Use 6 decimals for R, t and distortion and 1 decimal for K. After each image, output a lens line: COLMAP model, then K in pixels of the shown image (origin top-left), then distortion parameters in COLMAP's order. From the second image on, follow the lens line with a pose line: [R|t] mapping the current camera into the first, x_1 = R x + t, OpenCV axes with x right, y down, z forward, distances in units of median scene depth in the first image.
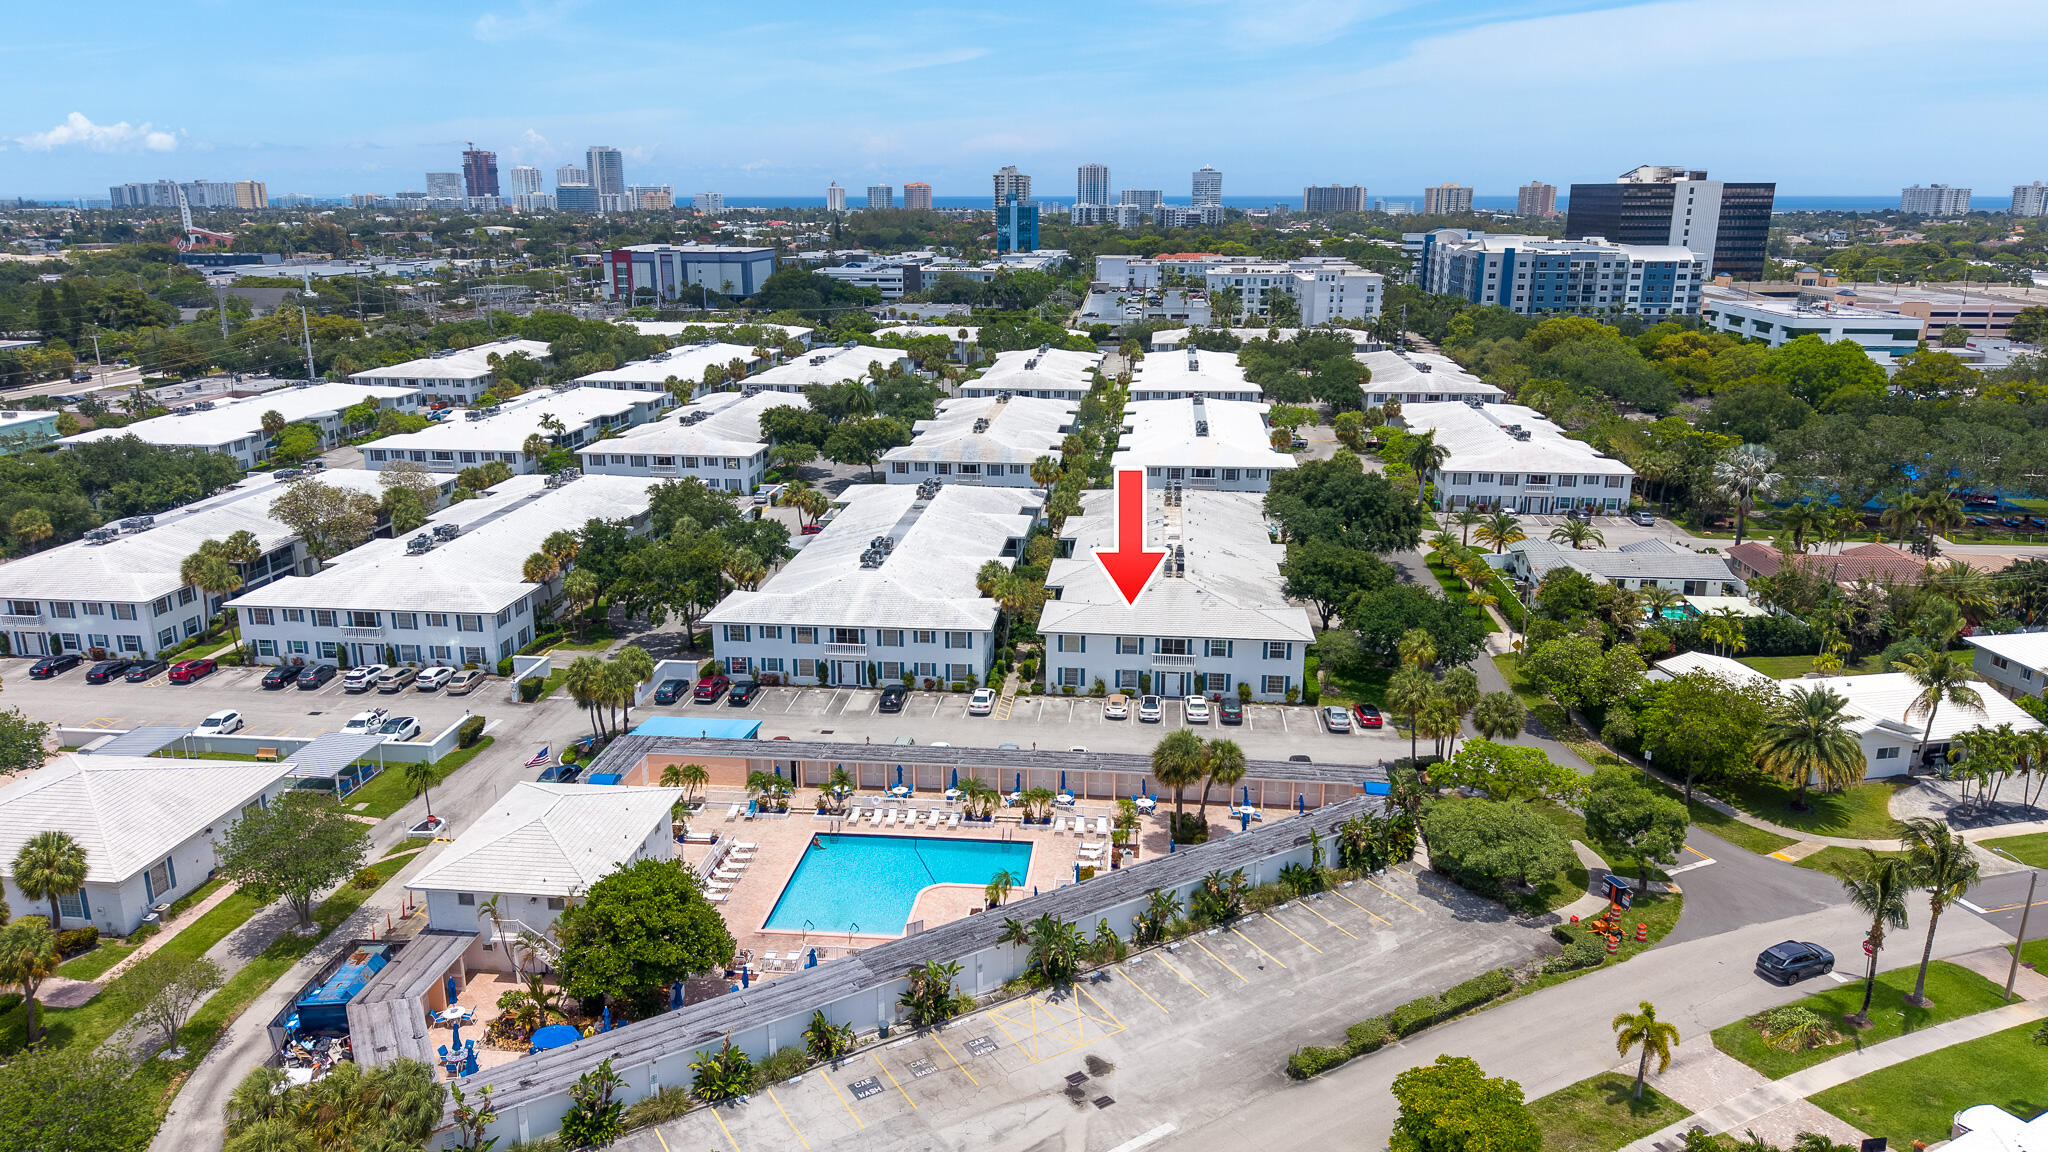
lens RADIAL K [[1345.5, 0, 1024.0], [0, 1345.5, 576.0], [0, 0, 1]] dist [0.040839, -0.070772]
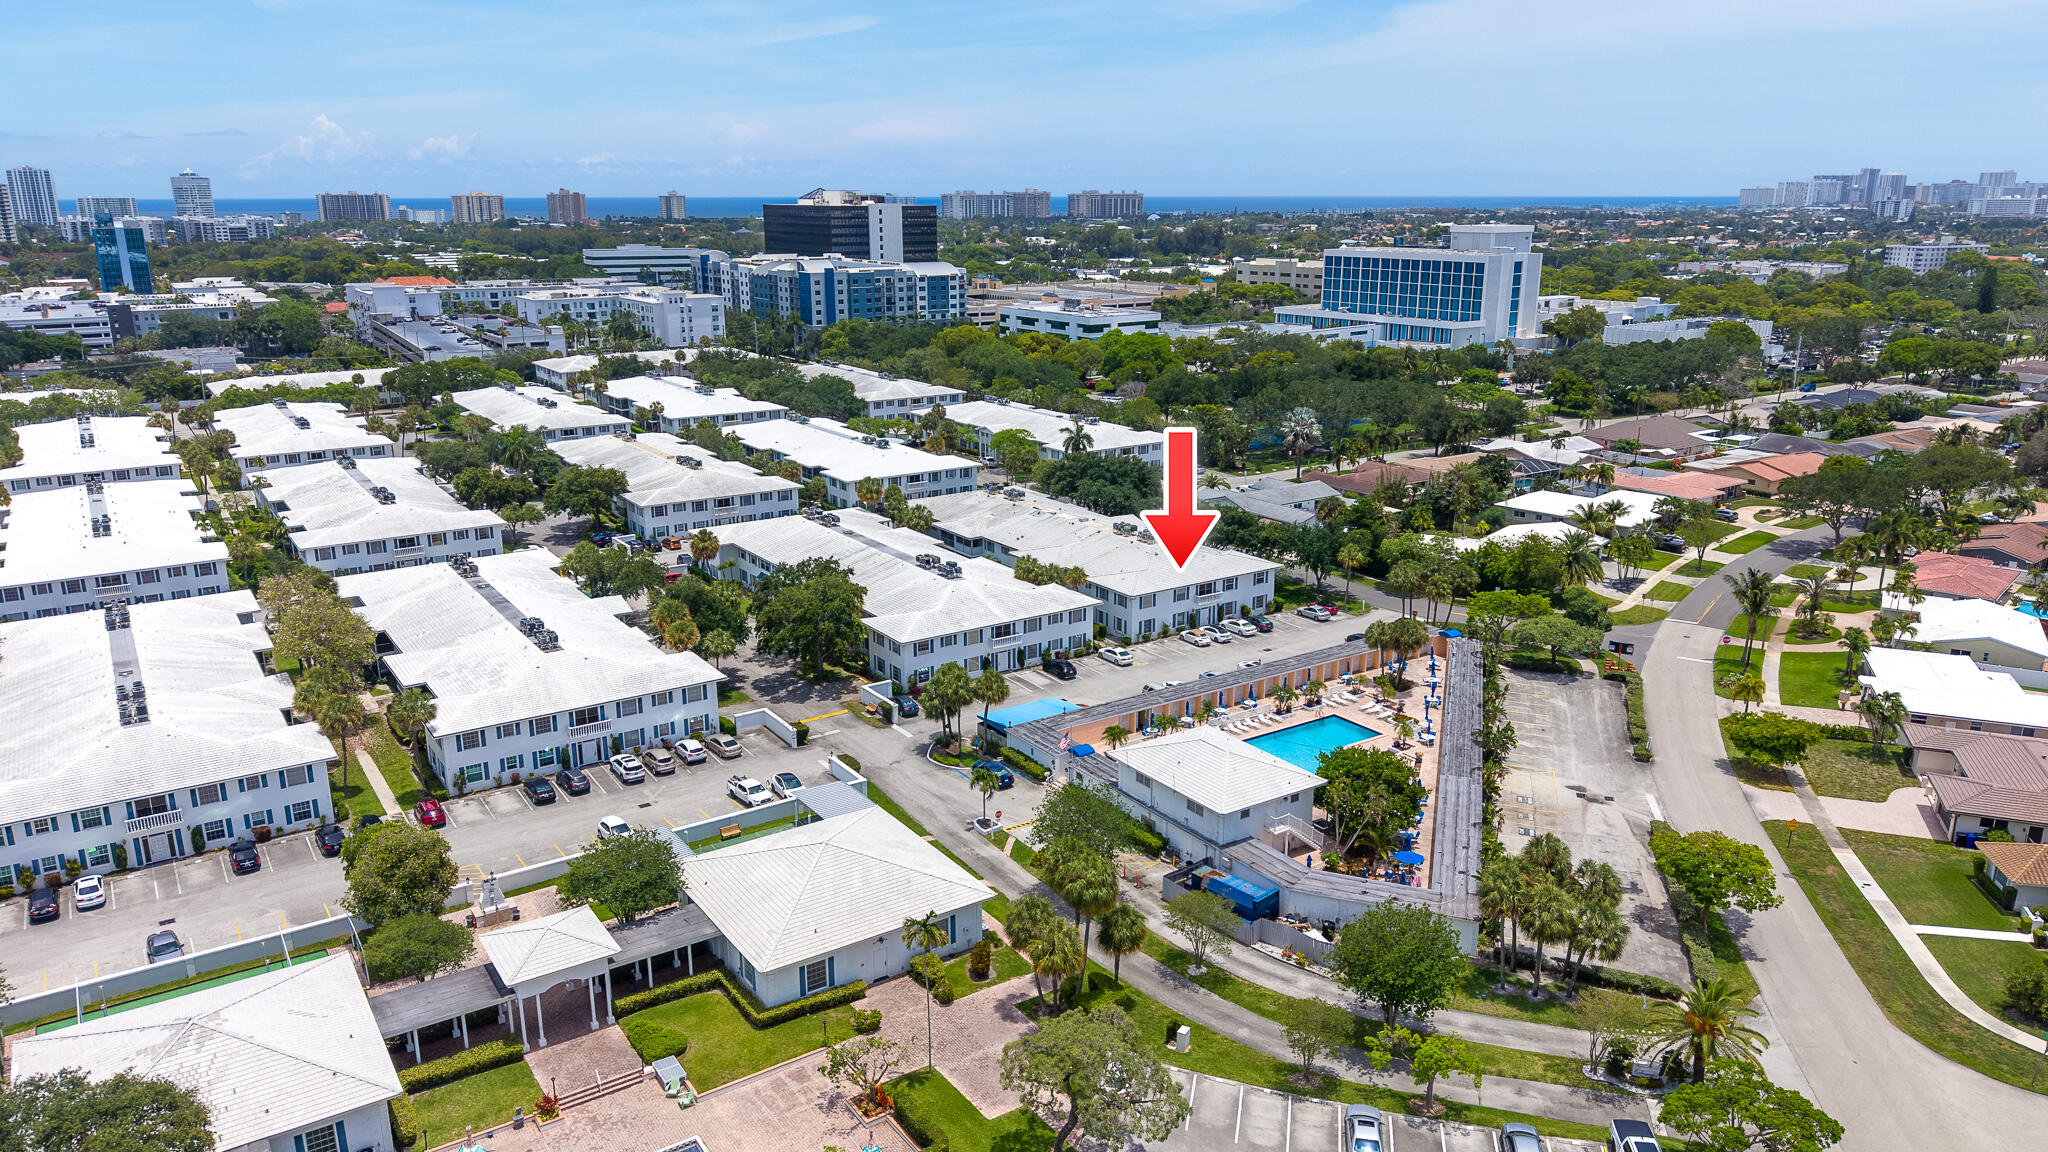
lens RADIAL K [[1345.5, 0, 1024.0], [0, 1345.5, 576.0], [0, 0, 1]] dist [0.040839, -0.070772]
pose [[0.769153, -0.171711, 0.615563, -0.264640], [0.173766, 0.983129, 0.057121, -0.021568], [-0.614987, 0.063029, 0.786015, 0.011672]]
